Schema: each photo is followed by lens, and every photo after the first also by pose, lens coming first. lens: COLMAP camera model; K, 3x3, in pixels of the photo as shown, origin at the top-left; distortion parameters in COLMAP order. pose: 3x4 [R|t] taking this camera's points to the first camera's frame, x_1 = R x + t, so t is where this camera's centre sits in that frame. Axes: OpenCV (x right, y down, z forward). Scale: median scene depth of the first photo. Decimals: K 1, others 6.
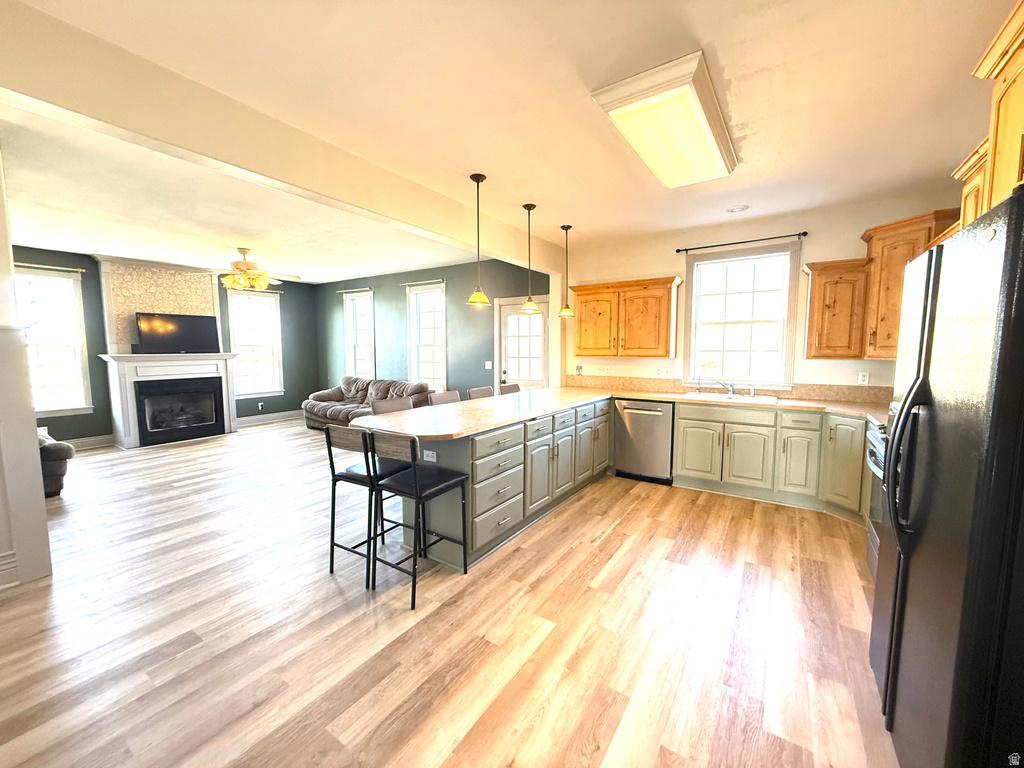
lens RADIAL K [[408.8, 0, 510.4], [0, 408.8, 385.6], [0, 0, 1]] dist [-0.001893, 0.000955]
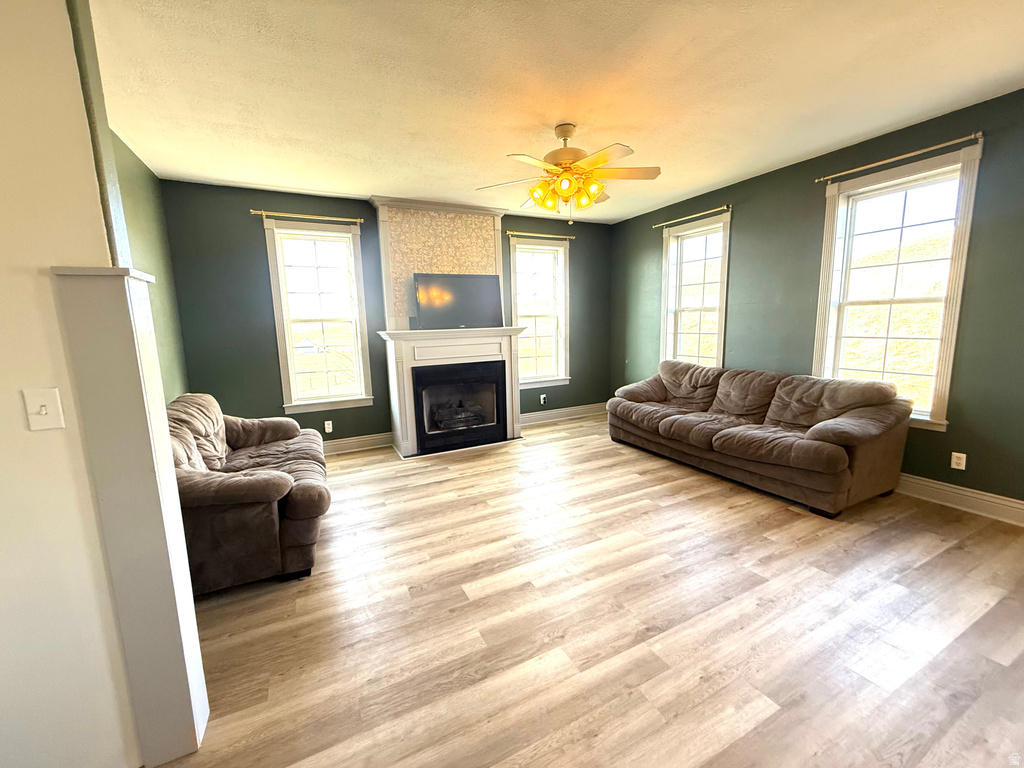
lens RADIAL K [[408.8, 0, 509.2], [0, 408.8, 386.8], [0, 0, 1]] dist [-0.001893, 0.000955]
pose [[0.865968, 0.052599, -0.497326, -0.585385], [-0.018791, 0.997174, 0.072745, -0.047231], [0.499747, -0.053649, 0.864508, 0.656672]]
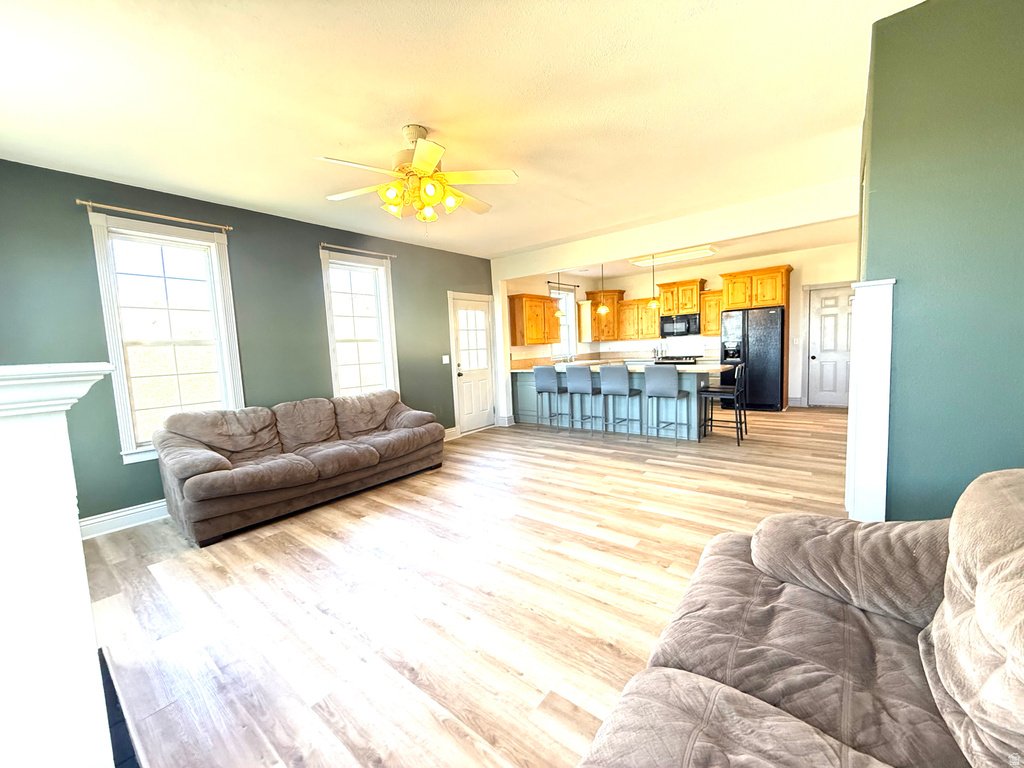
lens RADIAL K [[408.8, 0, 510.9], [0, 408.8, 383.1], [0, 0, 1]] dist [-0.001893, 0.000955]
pose [[0.094261, -0.095691, 0.990938, -1.551770], [0.136265, 0.987242, 0.082372, -0.082903], [-0.986178, 0.127266, 0.106098, 1.178134]]
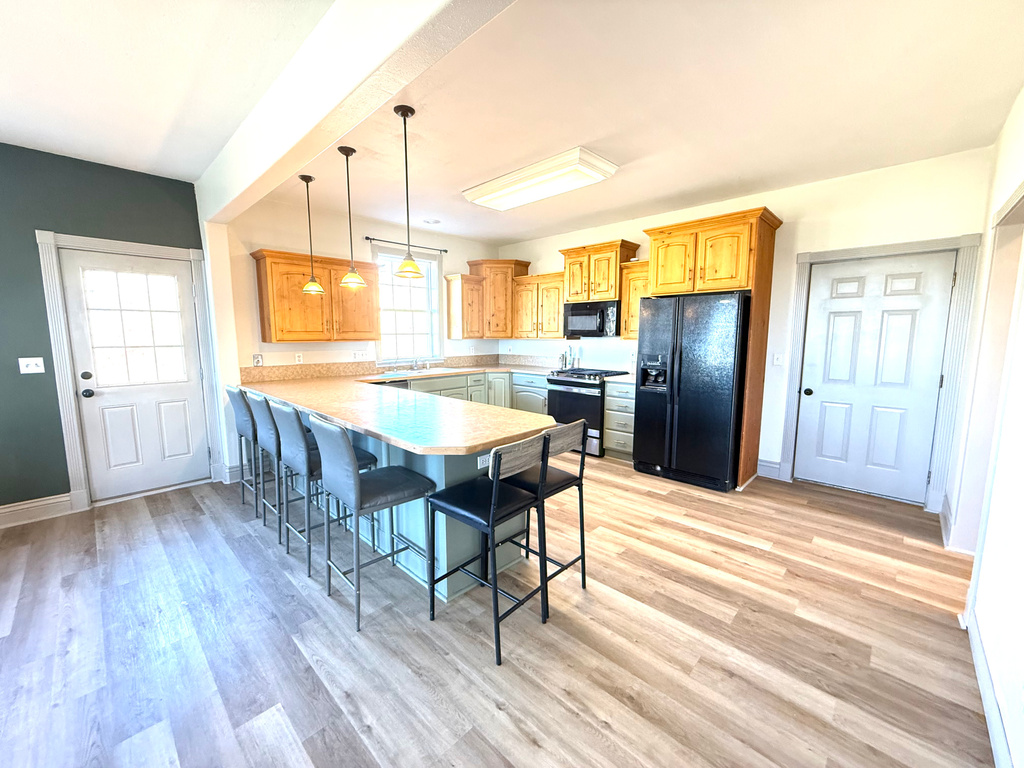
lens RADIAL K [[408.8, 0, 510.8], [0, 408.8, 385.0], [0, 0, 1]] dist [-0.001893, 0.000955]
pose [[0.175971, -0.124457, 0.976496, -0.679003], [0.087652, 0.990016, 0.110385, -0.046851], [-0.980485, 0.066167, 0.185123, 0.539363]]
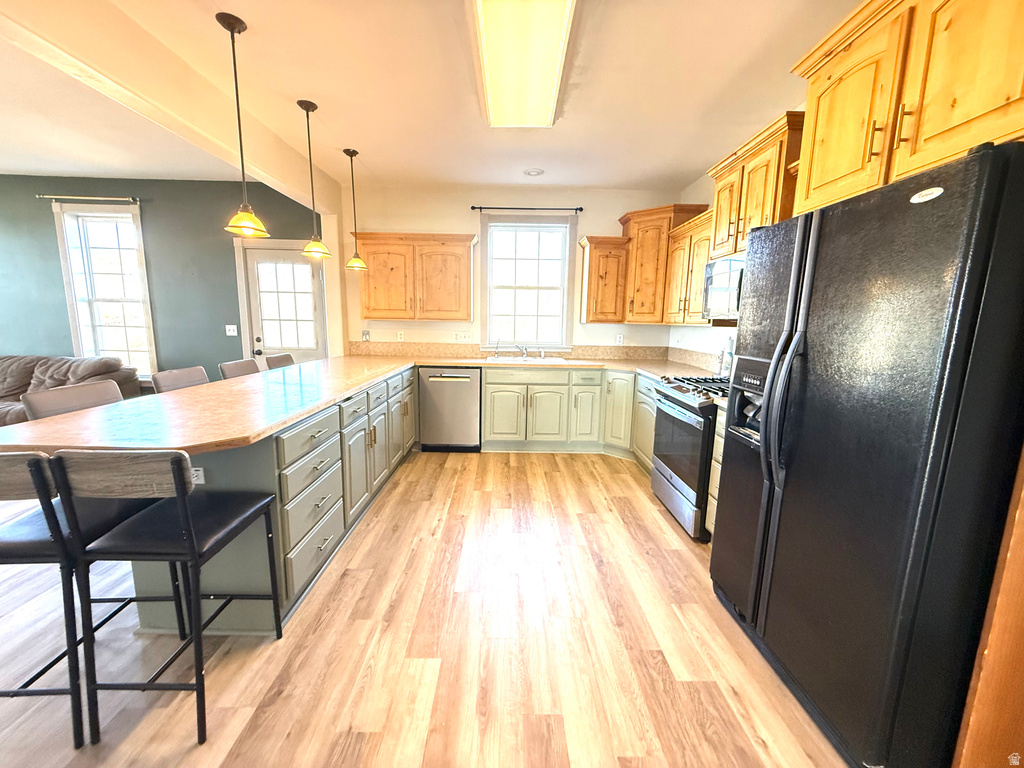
lens RADIAL K [[408.8, 0, 510.5], [0, 408.8, 385.1], [0, 0, 1]] dist [-0.001893, 0.000955]
pose [[0.824257, -0.074675, 0.561270, -0.093358], [0.032231, 0.995846, 0.085161, 0.002576], [-0.565298, -0.052104, 0.823240, 0.168887]]
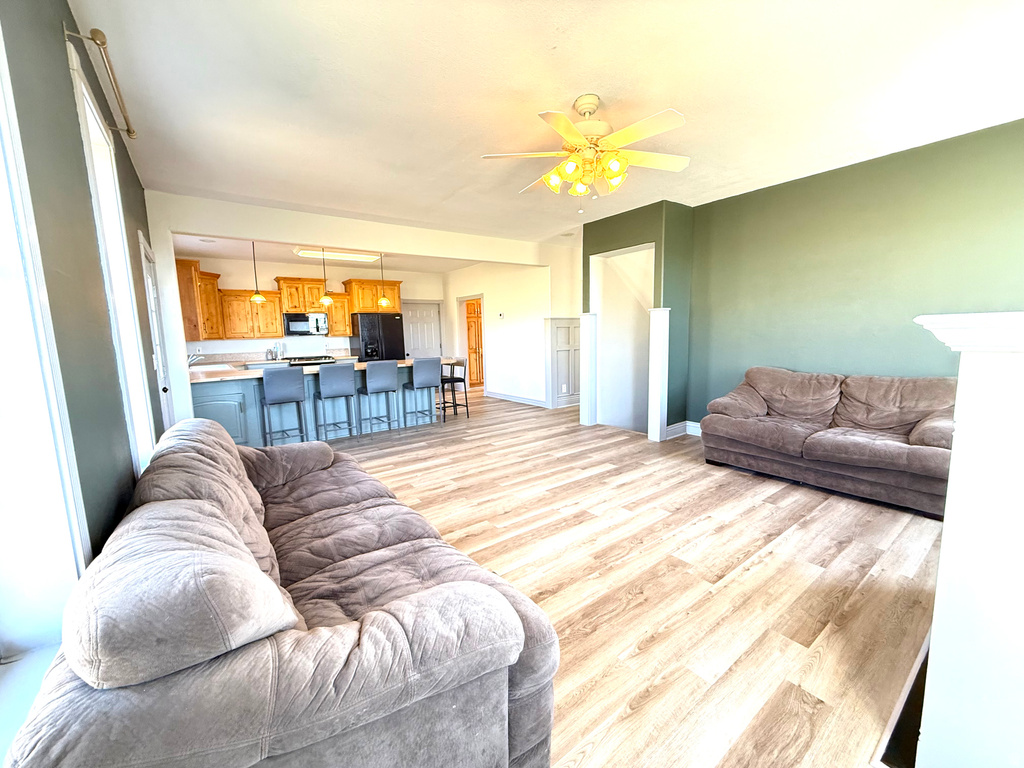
lens RADIAL K [[408.8, 0, 509.5], [0, 408.8, 383.6], [0, 0, 1]] dist [-0.001893, 0.000955]
pose [[-0.940185, -0.018548, 0.340159, -0.988999], [0.056529, 0.976179, 0.209471, -0.163688], [-0.335942, 0.216170, -0.916741, 2.057070]]
